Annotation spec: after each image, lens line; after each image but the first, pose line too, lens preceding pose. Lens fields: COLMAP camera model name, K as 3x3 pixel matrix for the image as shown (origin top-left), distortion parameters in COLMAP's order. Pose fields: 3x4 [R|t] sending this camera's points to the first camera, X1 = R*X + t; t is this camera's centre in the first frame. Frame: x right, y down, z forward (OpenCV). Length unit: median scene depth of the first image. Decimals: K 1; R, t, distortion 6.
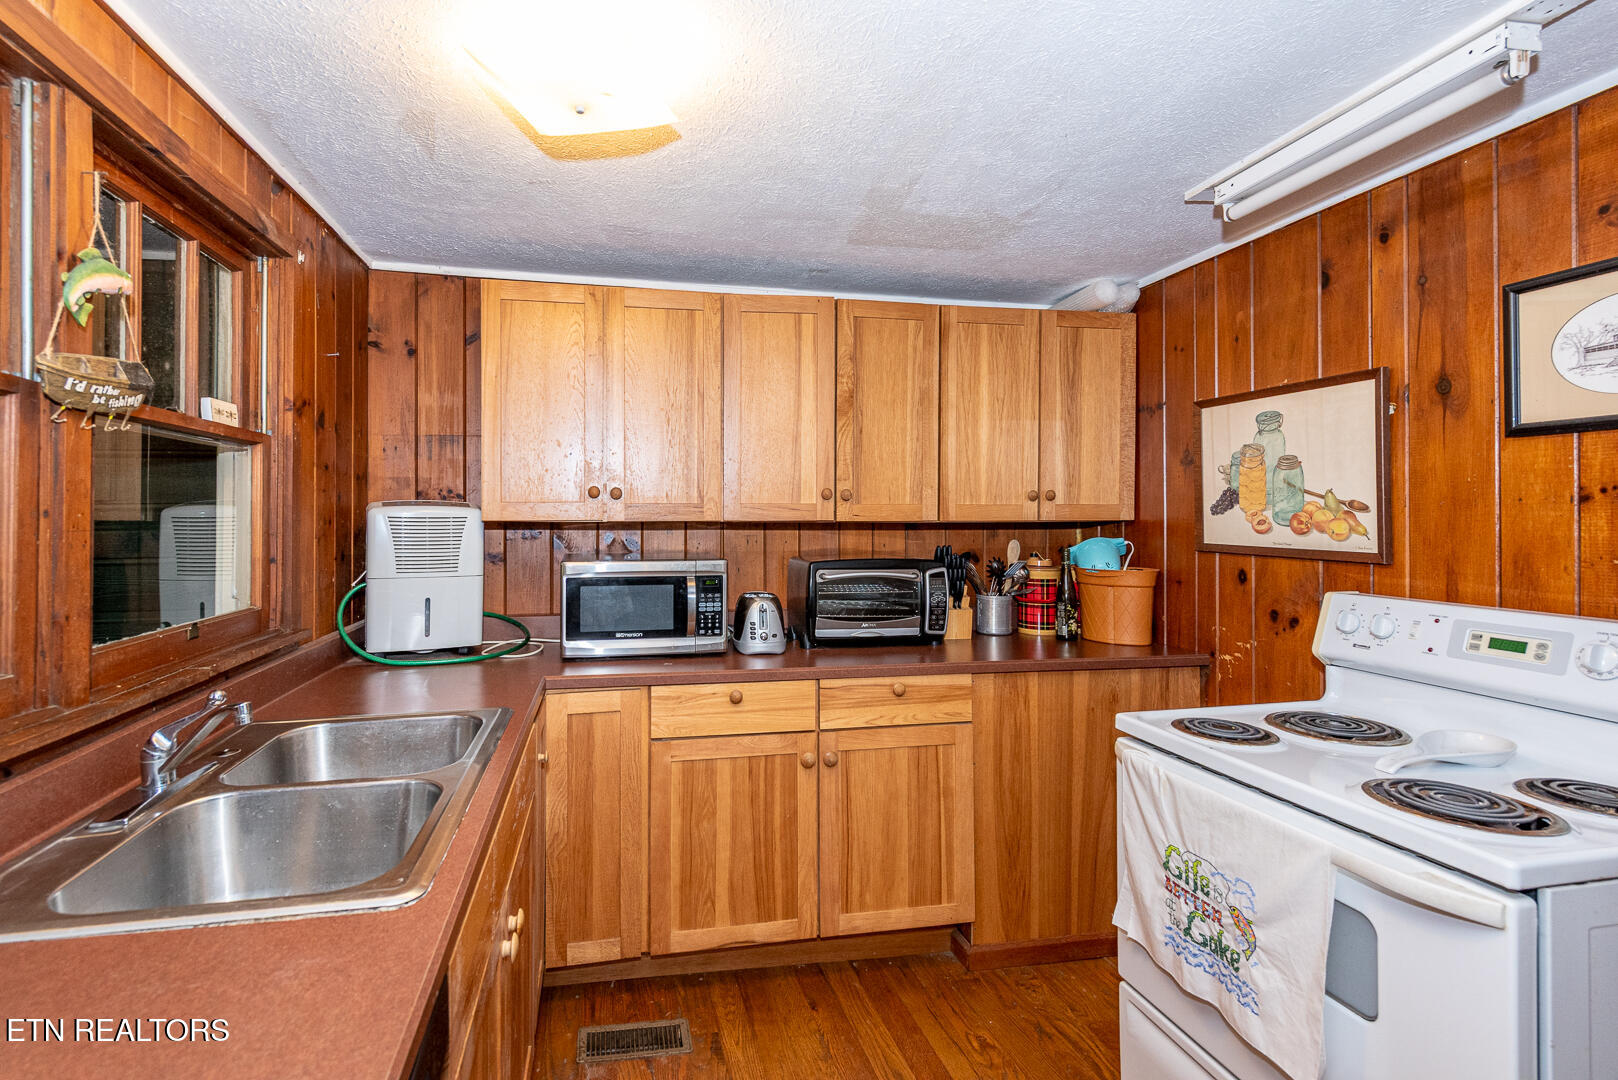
lens RADIAL K [[777.8, 0, 762.3], [0, 777.8, 509.5], [0, 0, 1]] dist [0.017770, -0.004566]
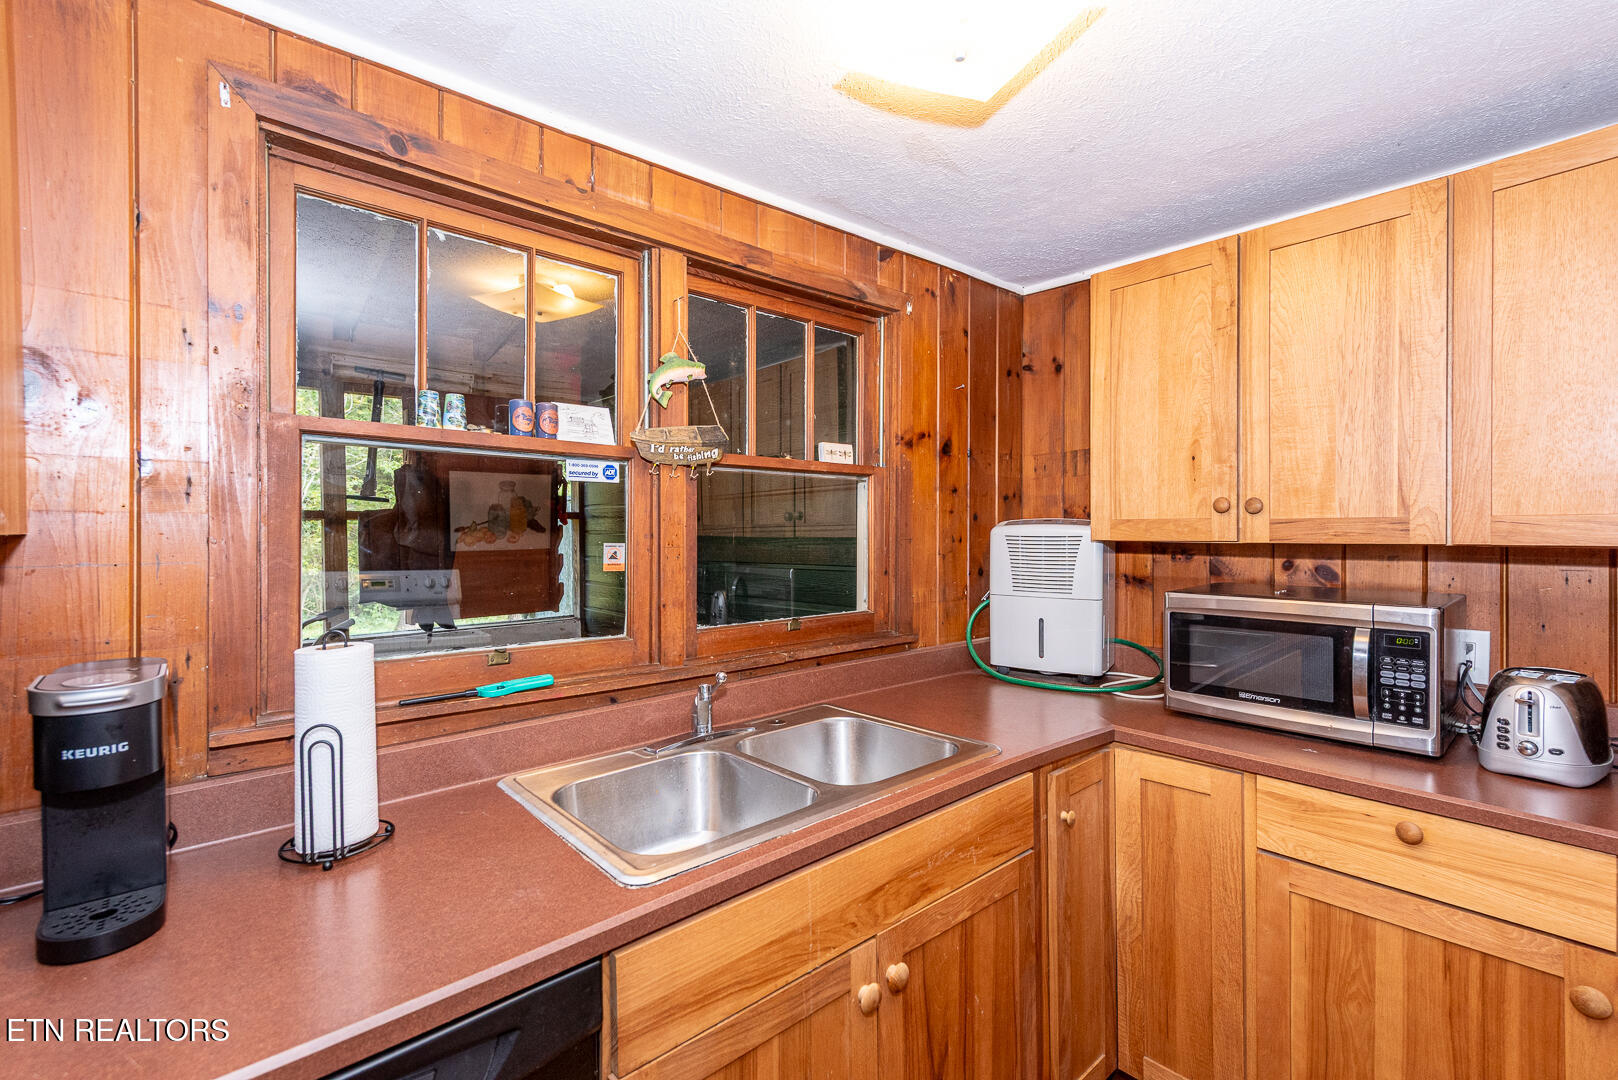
lens RADIAL K [[735.7, 0, 767.7], [0, 735.7, 536.7], [0, 0, 1]] dist [0.005577, -0.000775]
pose [[0.475094, 0.006170, -0.879913, 0.223057], [0.008695, 0.999894, 0.011706, -0.003524], [0.879892, -0.013212, 0.474990, 0.264349]]
